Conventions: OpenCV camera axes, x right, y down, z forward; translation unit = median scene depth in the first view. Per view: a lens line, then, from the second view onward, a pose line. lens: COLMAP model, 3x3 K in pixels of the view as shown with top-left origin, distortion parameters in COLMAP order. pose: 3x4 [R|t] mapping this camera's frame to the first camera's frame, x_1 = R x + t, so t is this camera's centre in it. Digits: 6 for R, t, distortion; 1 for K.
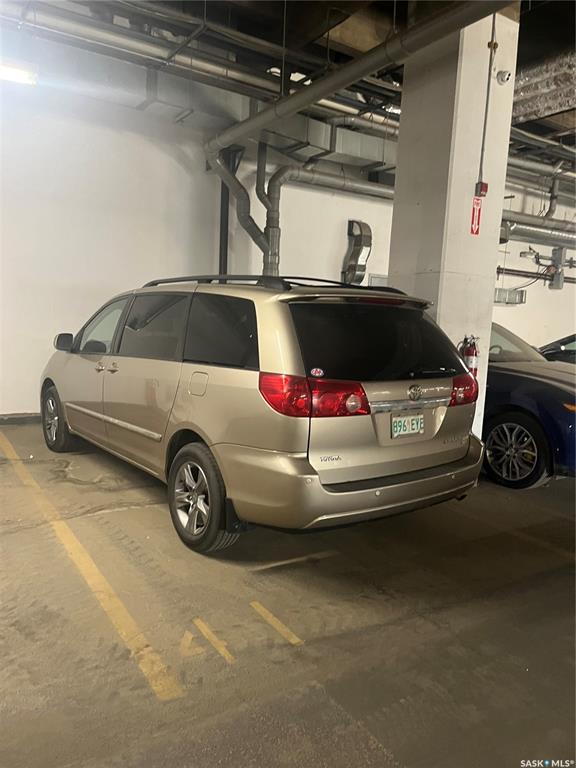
lens RADIAL K [[579.3, 0, 293.8], [0, 579.3, 378.5], [0, 0, 1]] dist [0.019924, -0.024789]
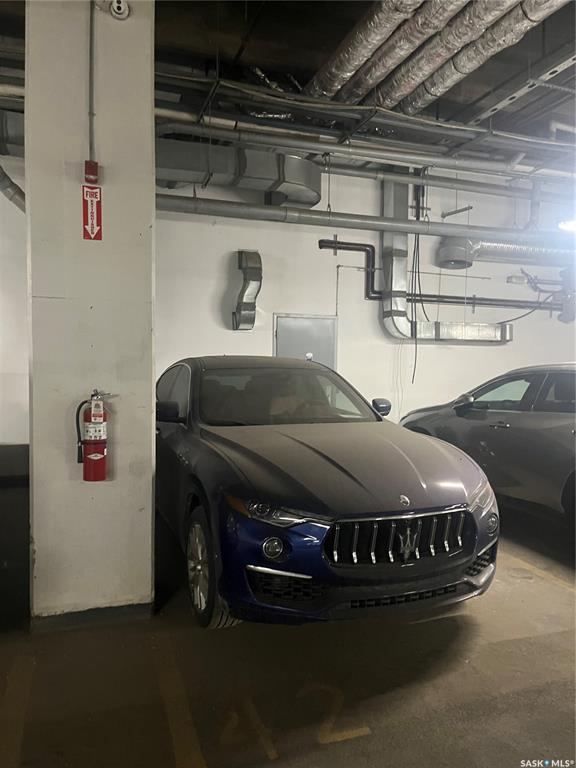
lens RADIAL K [[579.3, 0, 288.7], [0, 579.3, 382.6], [0, 0, 1]] dist [0.019924, -0.024789]
pose [[0.970280, -0.024751, -0.240717, 0.184424], [0.005263, 0.996678, -0.081269, -0.007678], [0.241929, 0.077586, 0.967187, 0.113090]]
